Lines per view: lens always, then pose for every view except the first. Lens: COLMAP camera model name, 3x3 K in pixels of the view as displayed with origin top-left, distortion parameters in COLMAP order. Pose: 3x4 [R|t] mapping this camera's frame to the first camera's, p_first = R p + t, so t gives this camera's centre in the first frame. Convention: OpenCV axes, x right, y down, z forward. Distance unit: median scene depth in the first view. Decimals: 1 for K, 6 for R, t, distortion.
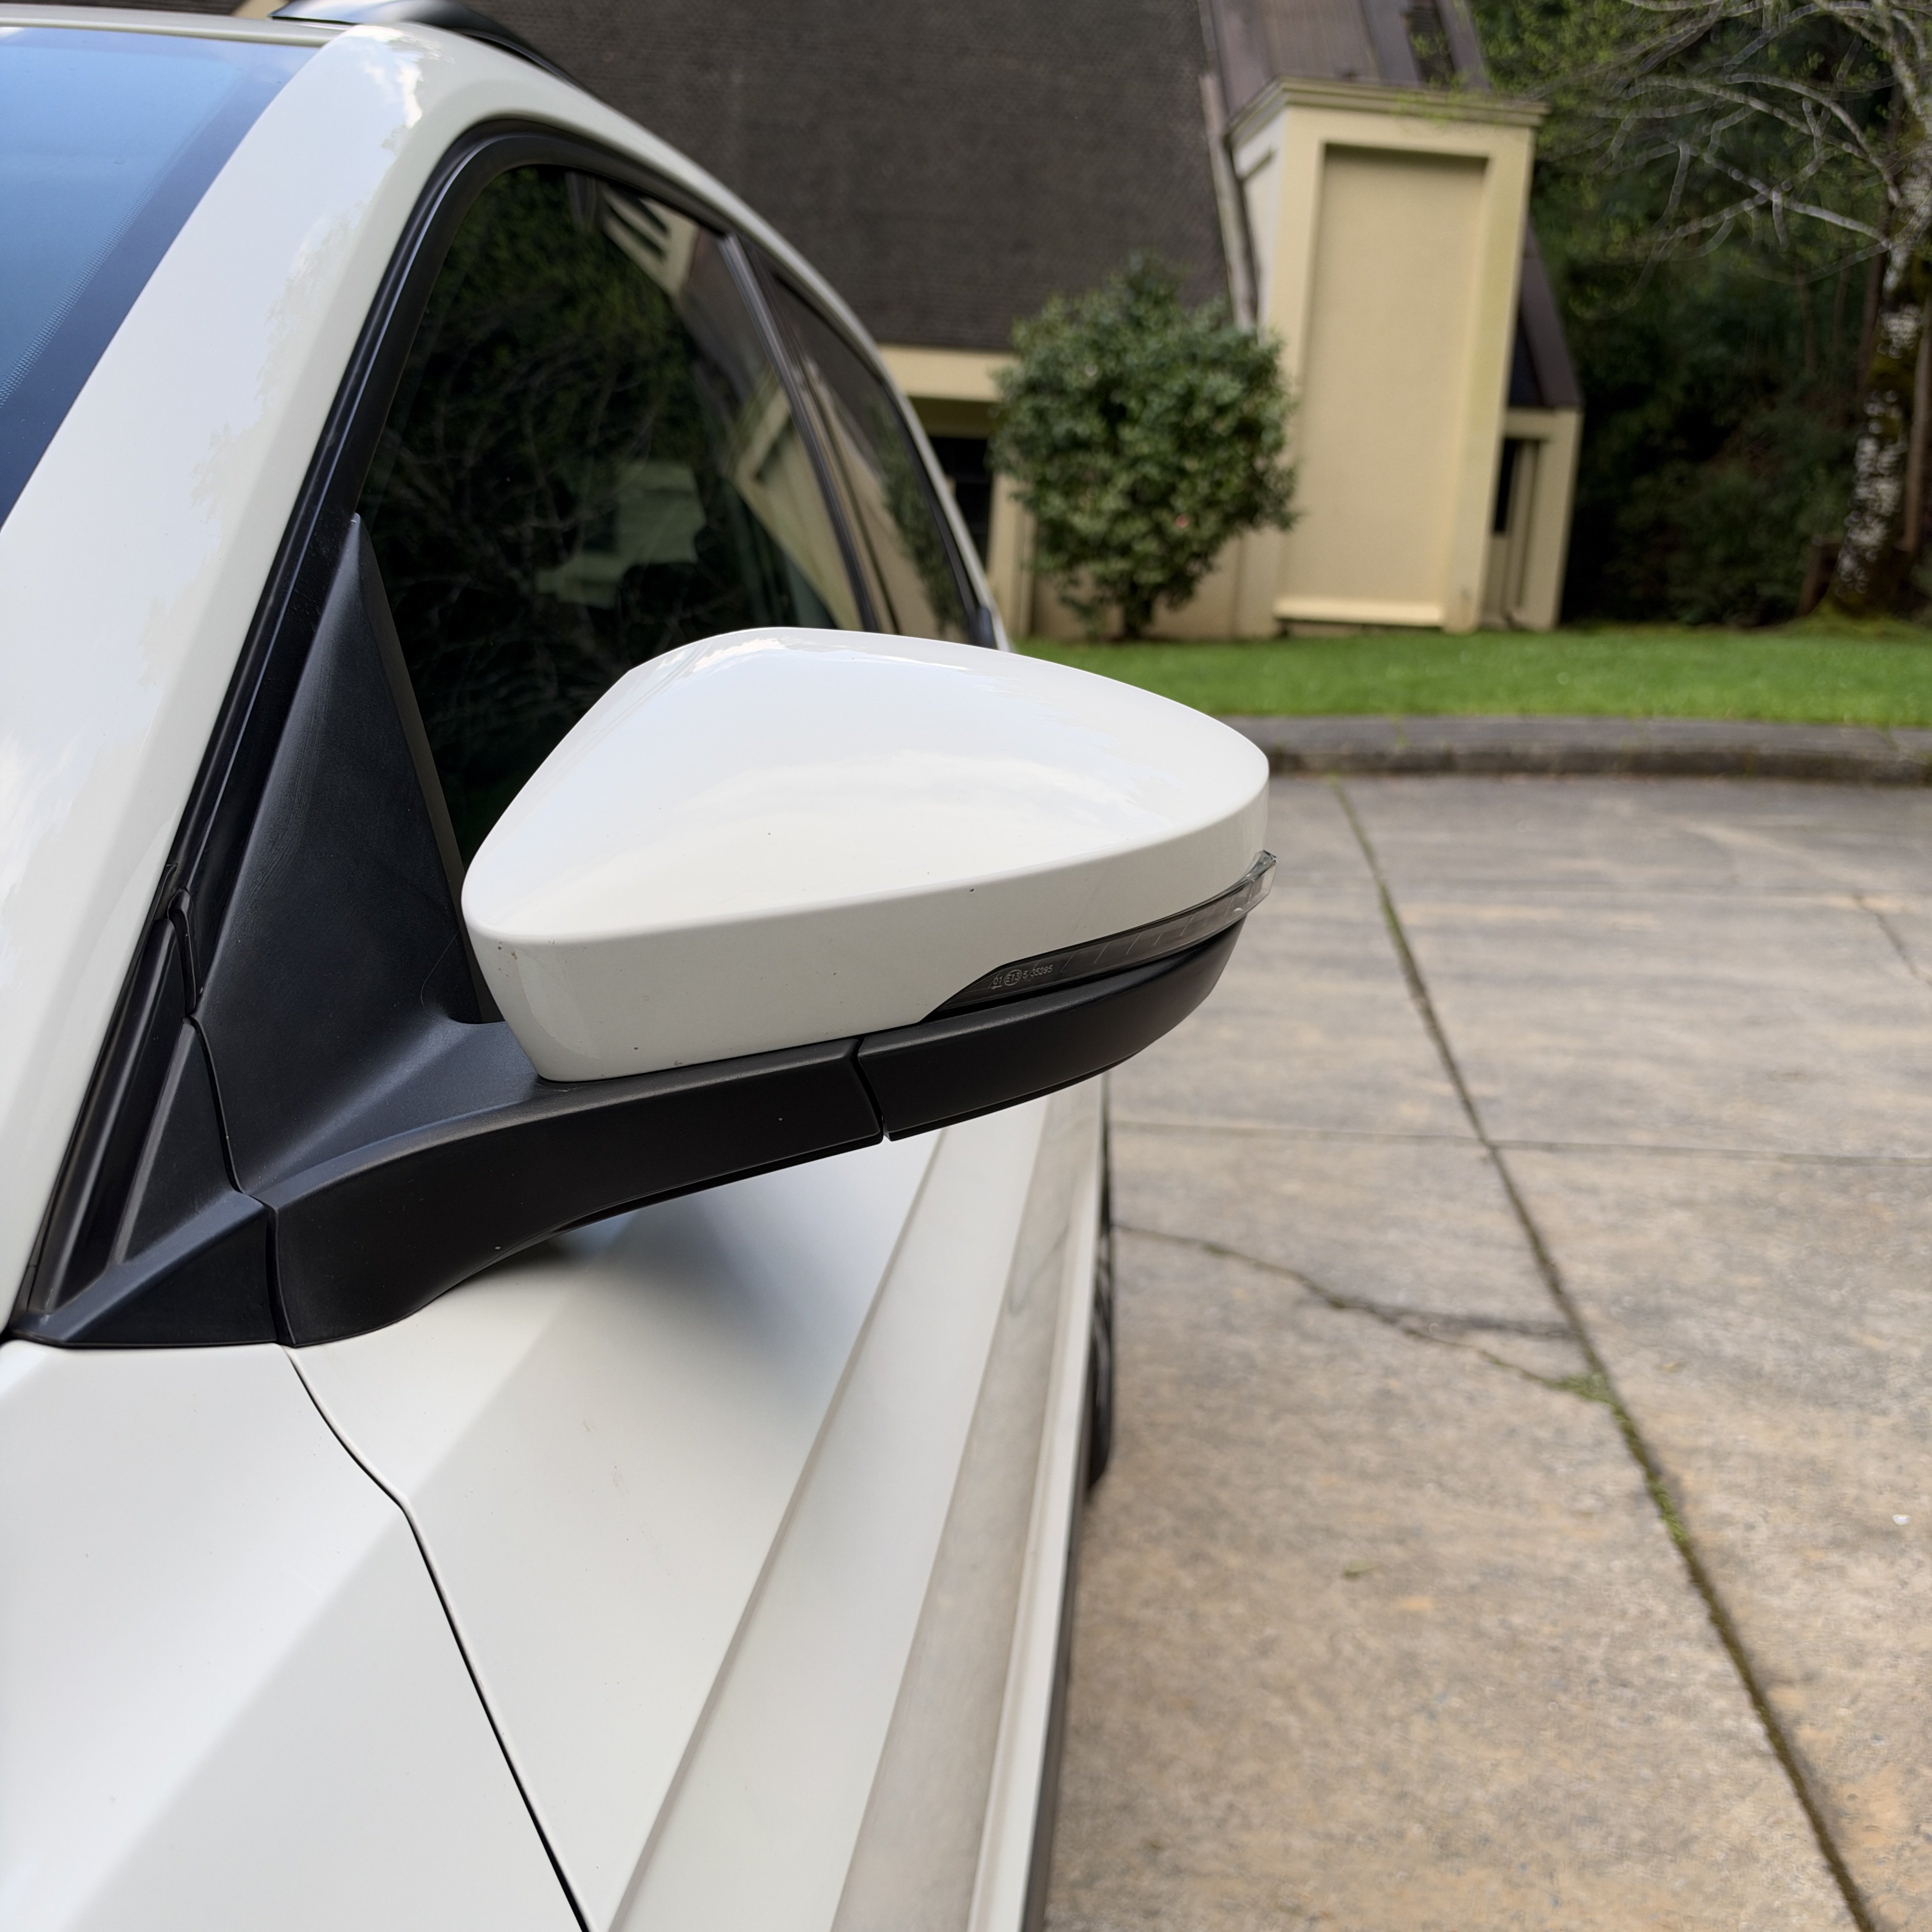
lens RADIAL K [[1846.8, 0, 962.9], [0, 1846.8, 954.0], [0, 0, 1]] dist [0.154297, -0.354492]
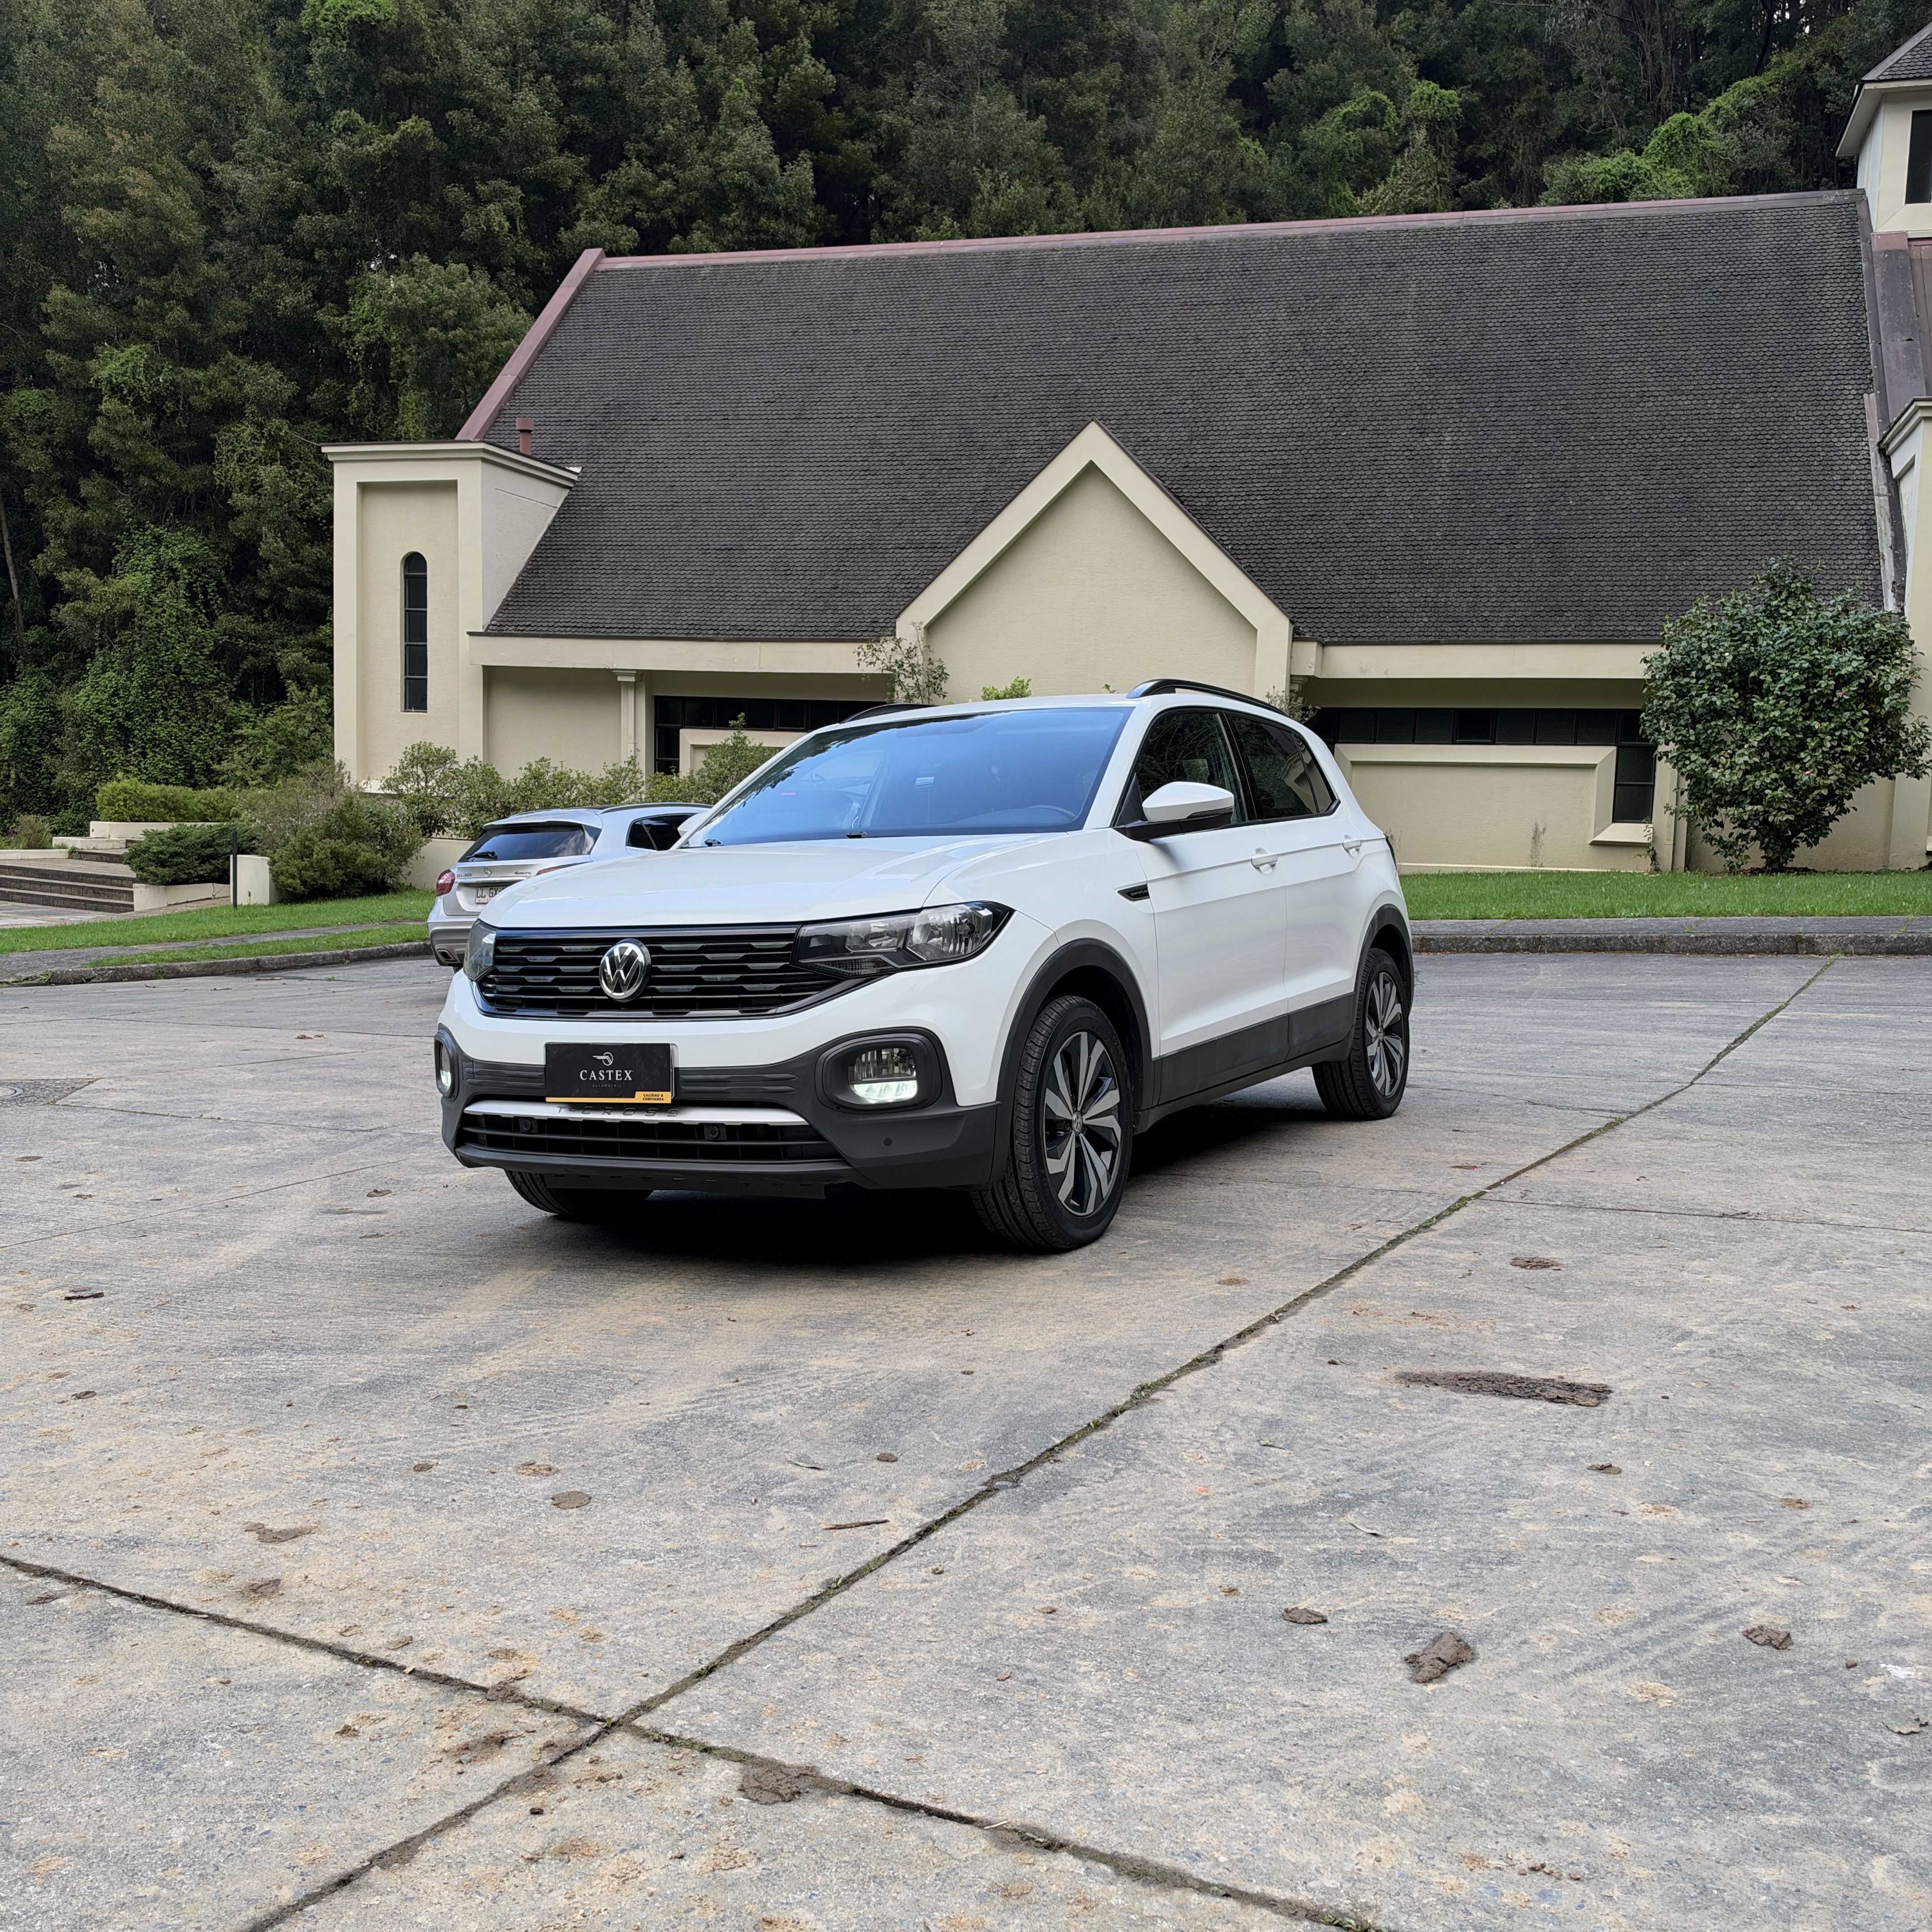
lens RADIAL K [[1868.8, 0, 976.8], [0, 1868.8, 945.8], [0, 0, 1]] dist [0.031416, -0.090825]
pose [[0.926185, -0.000860, -0.377068, 0.073764], [-0.054277, 0.989279, -0.135575, 0.063764], [0.373142, 0.146033, 0.916209, -0.258237]]
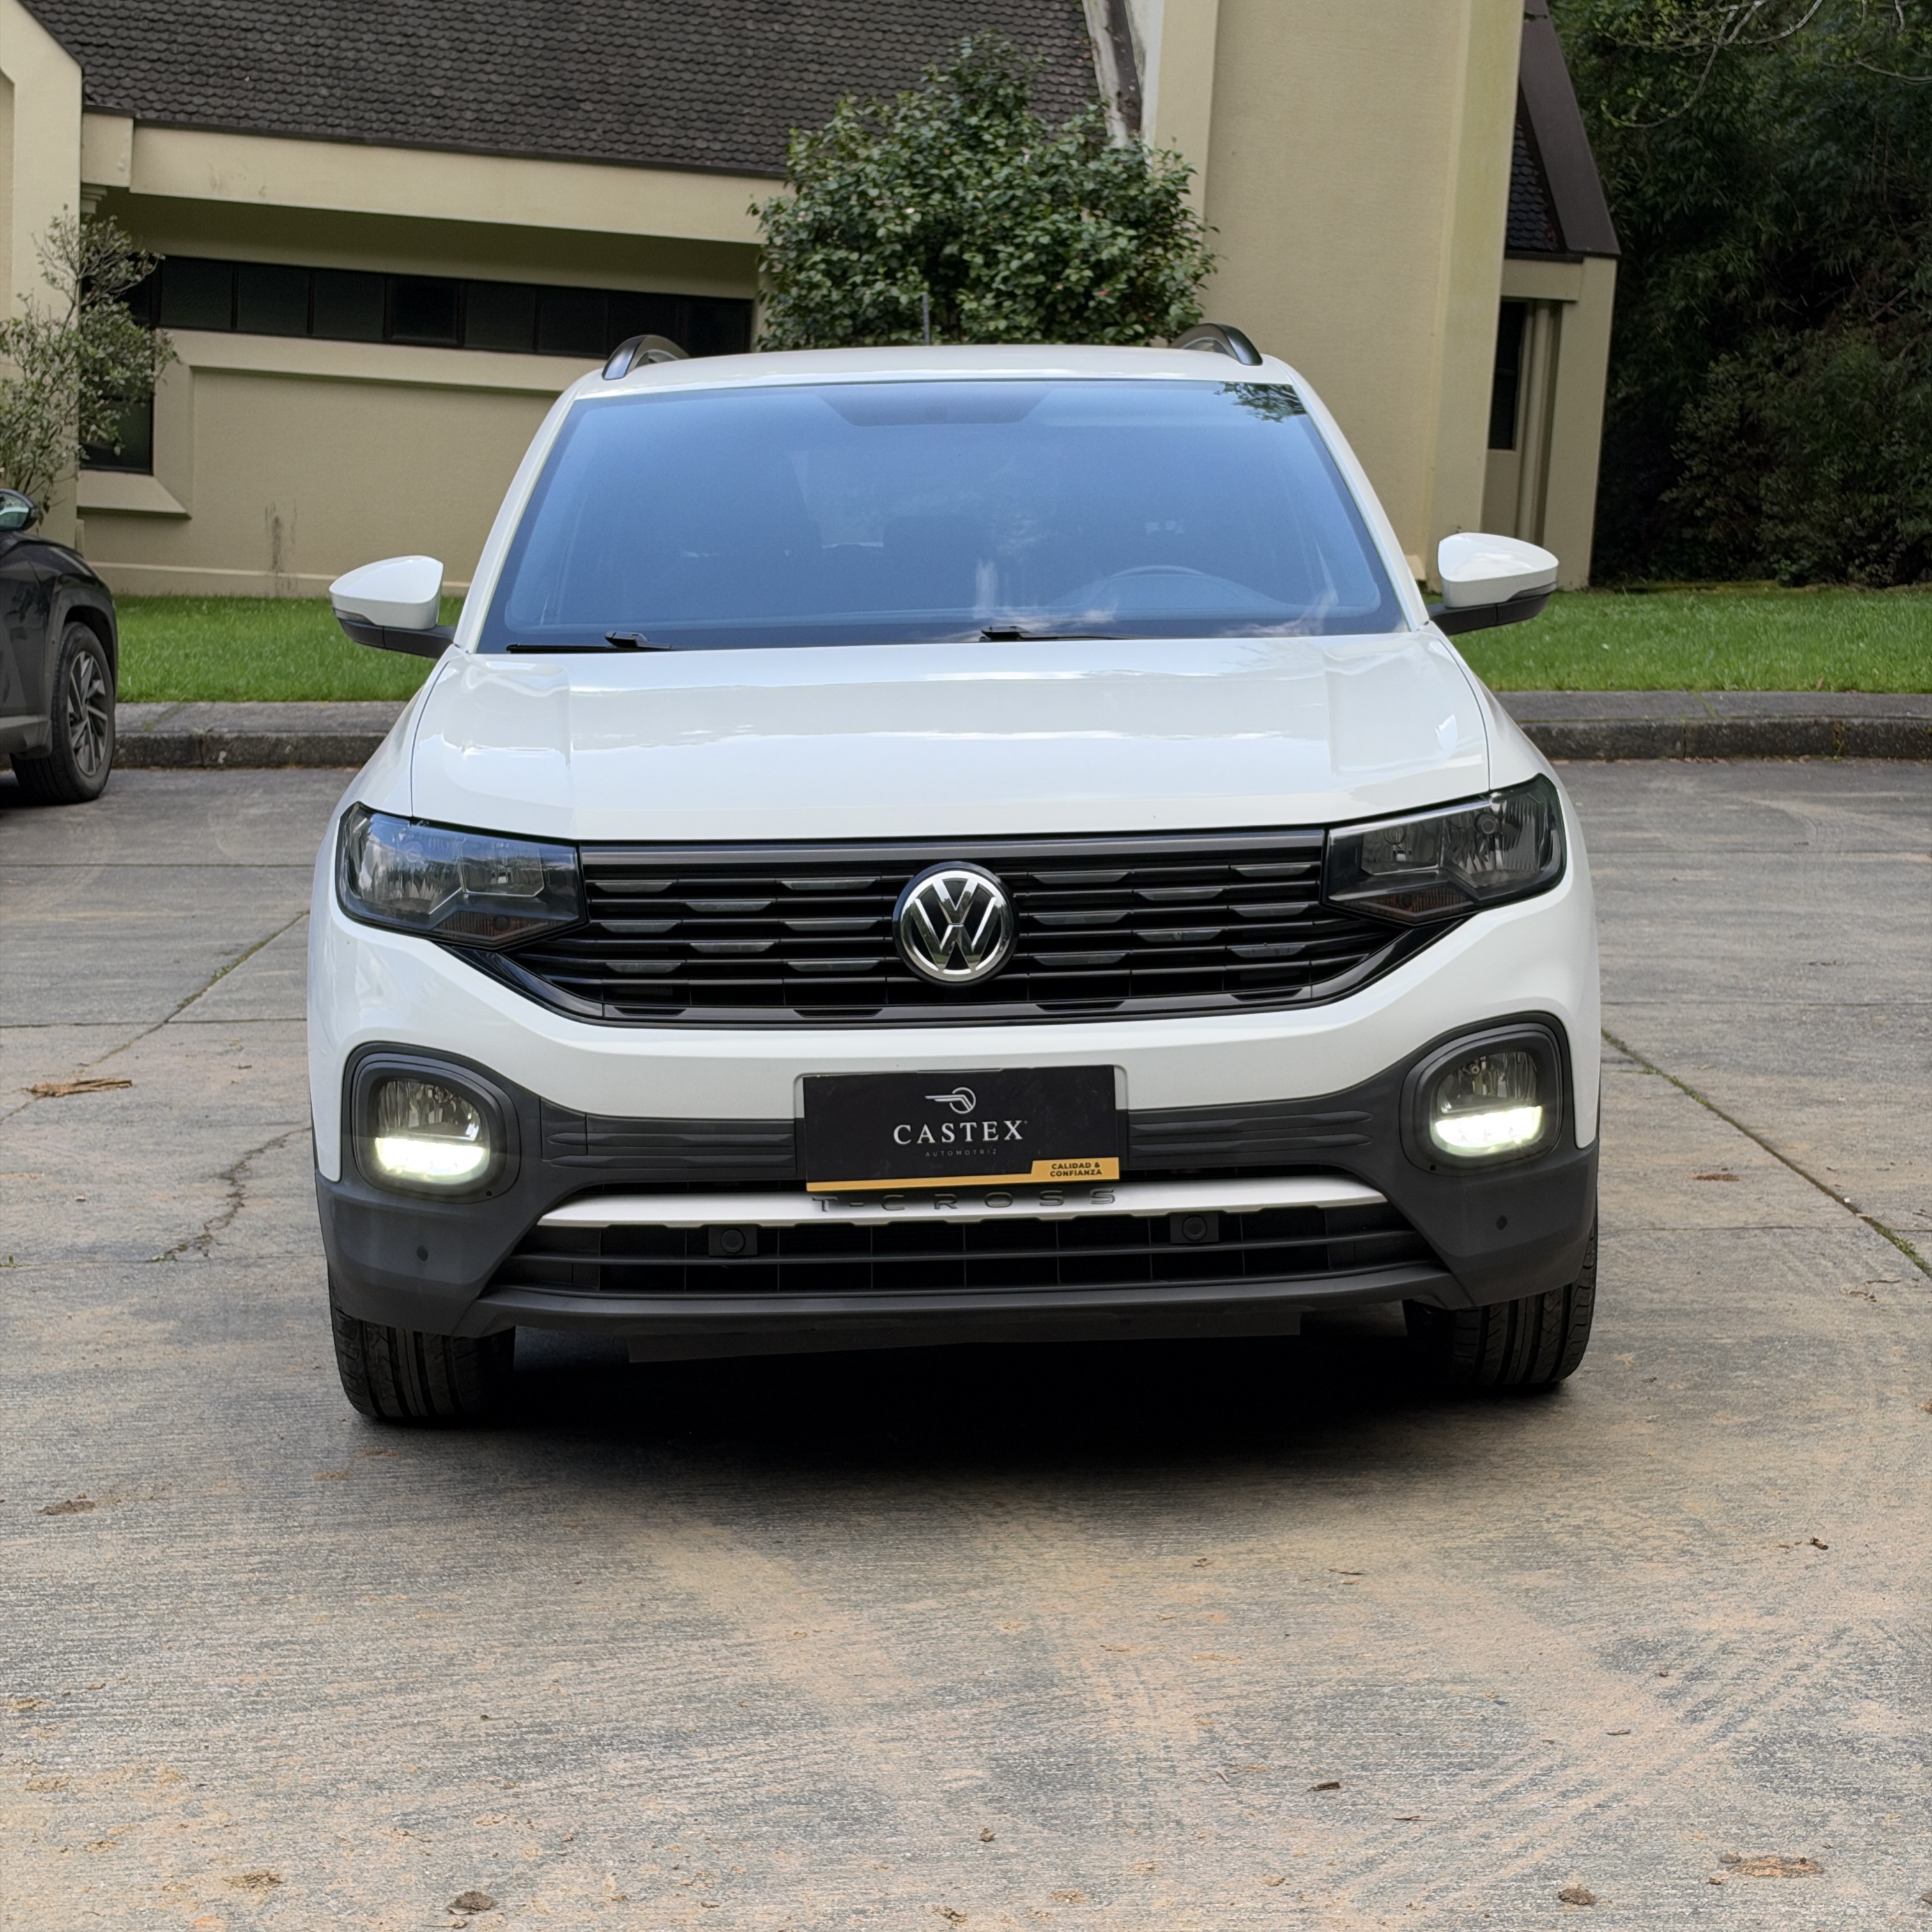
lens RADIAL K [[3691.1, 0, 970.6], [0, 3691.1, 855.7], [0, 0, 1]] dist [0.293518, 0.271927]
pose [[0.990581, -0.015365, 0.136062, -0.094089], [0.029620, 0.994202, -0.103370, 0.057196], [-0.133684, 0.106427, 0.985293, -0.294138]]
